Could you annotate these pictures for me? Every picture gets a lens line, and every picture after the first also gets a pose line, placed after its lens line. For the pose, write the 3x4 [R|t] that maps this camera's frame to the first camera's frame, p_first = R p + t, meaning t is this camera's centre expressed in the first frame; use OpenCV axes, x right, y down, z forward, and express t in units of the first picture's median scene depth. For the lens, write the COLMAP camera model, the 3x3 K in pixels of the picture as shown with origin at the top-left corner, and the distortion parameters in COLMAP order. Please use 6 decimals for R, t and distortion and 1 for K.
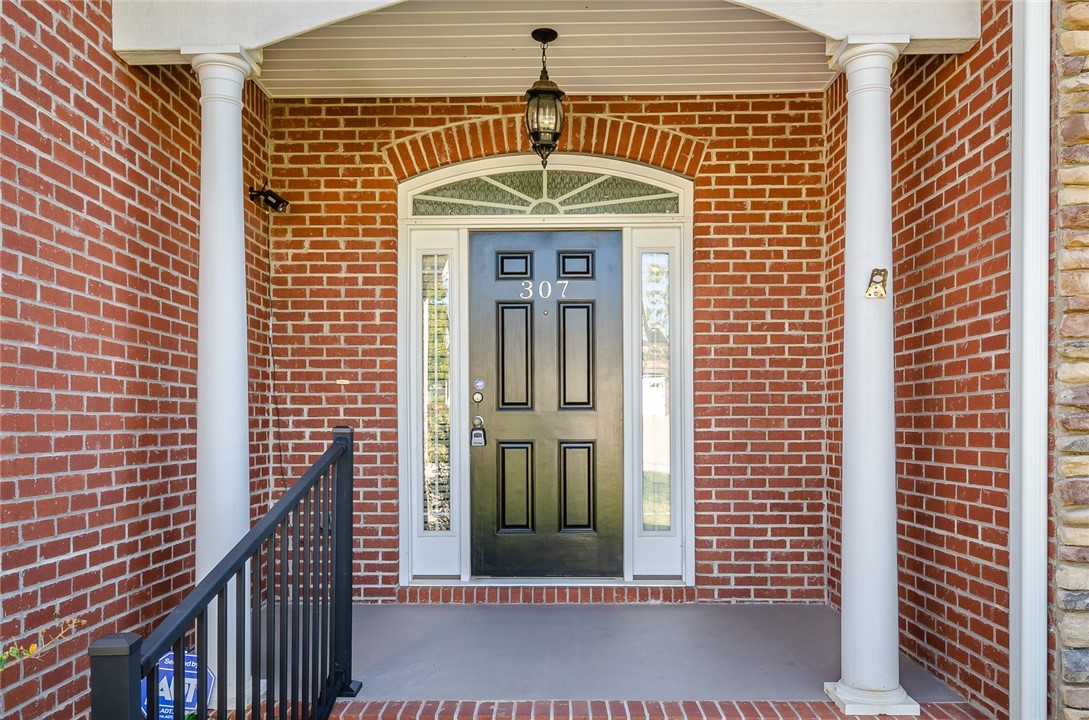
lens RADIAL K [[916.0, 0, 540.5], [0, 916.0, 421.9], [0, 0, 1]] dist [0.018930, -0.006599]
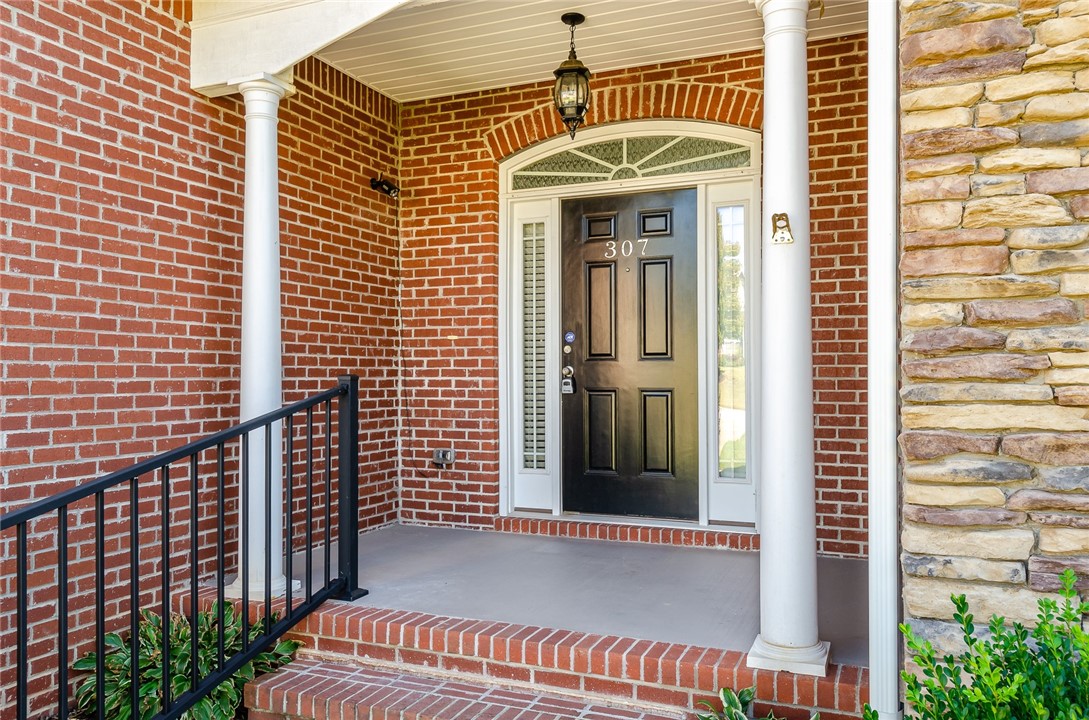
lens RADIAL K [[849.5, 0, 544.5], [0, 849.5, 360.0], [0, 0, 1]] dist [0.032975, -0.036708]
pose [[0.927060, -0.006654, -0.374853, 0.297888], [0.000749, 0.999873, -0.015898, 0.002430], [0.374911, 0.014458, 0.926948, 0.040941]]
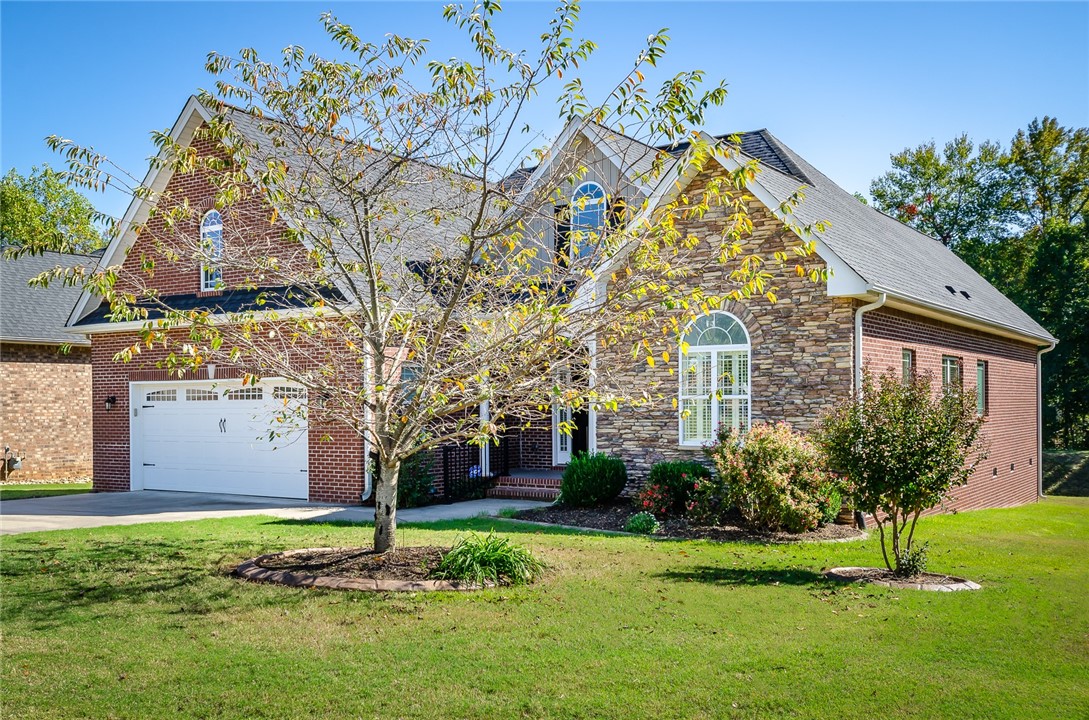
lens RADIAL K [[1061.3, 0, 544.5], [0, 1061.3, 360.0], [0, 0, 1]] dist [0.000857, 0.002549]
pose [[0.849232, -0.022976, -0.527519, 1.996124], [0.004606, 0.999337, -0.036111, -0.080608], [0.527999, 0.028237, 0.848775, -2.504653]]
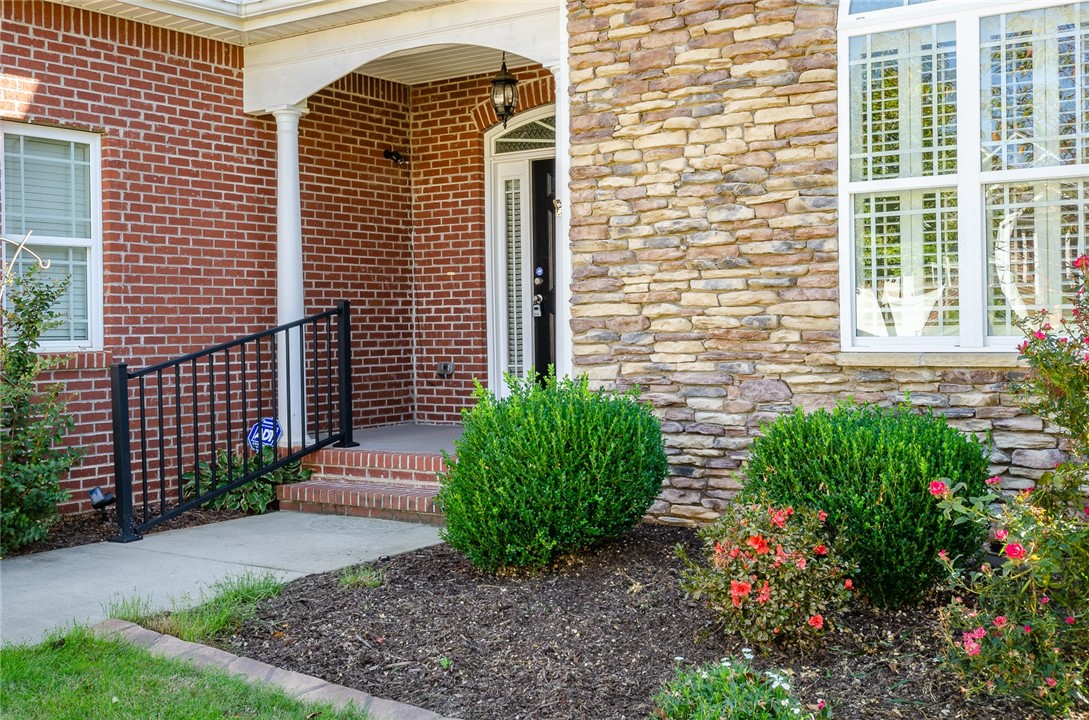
lens RADIAL K [[1251.7, 0, 563.3], [0, 1251.7, 319.2], [0, 0, 1]] dist [0.019886, 0.021741]
pose [[0.839837, -0.014702, -0.542639, 1.013540], [0.015850, 0.999871, -0.002559, 0.036959], [0.542607, -0.006452, 0.839962, -0.576915]]
